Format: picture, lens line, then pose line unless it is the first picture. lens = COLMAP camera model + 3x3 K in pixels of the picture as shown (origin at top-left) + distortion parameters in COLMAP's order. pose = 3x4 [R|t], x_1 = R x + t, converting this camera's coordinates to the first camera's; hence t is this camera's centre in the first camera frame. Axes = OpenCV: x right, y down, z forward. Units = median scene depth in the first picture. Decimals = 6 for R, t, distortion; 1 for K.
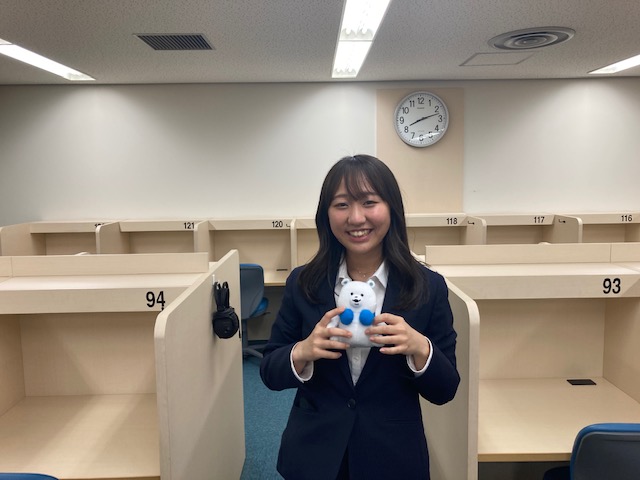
lens RADIAL K [[523.1, 0, 320.0], [0, 523.1, 240.0], [0, 0, 1]] dist [0.001663, -0.000616]
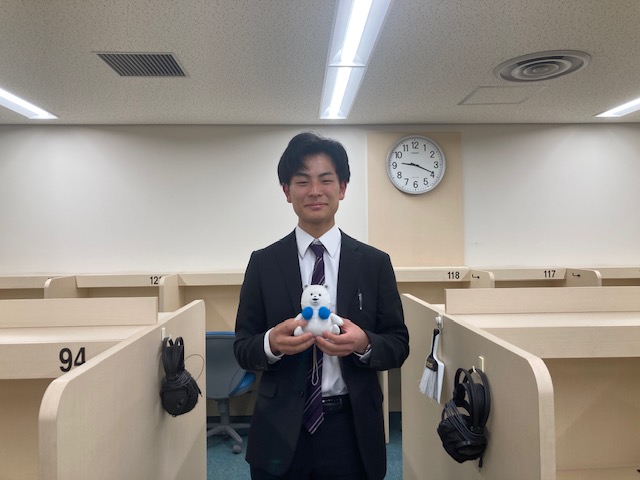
lens RADIAL K [[522.3, 0, 320.3], [0, 522.3, 234.7], [0, 0, 1]] dist [0.003713, 0.000485]
pose [[0.999528, 0.003671, 0.030498, -0.002916], [0.000594, 0.990340, -0.138660, 0.022429], [-0.030713, 0.138613, 0.989870, 0.137770]]
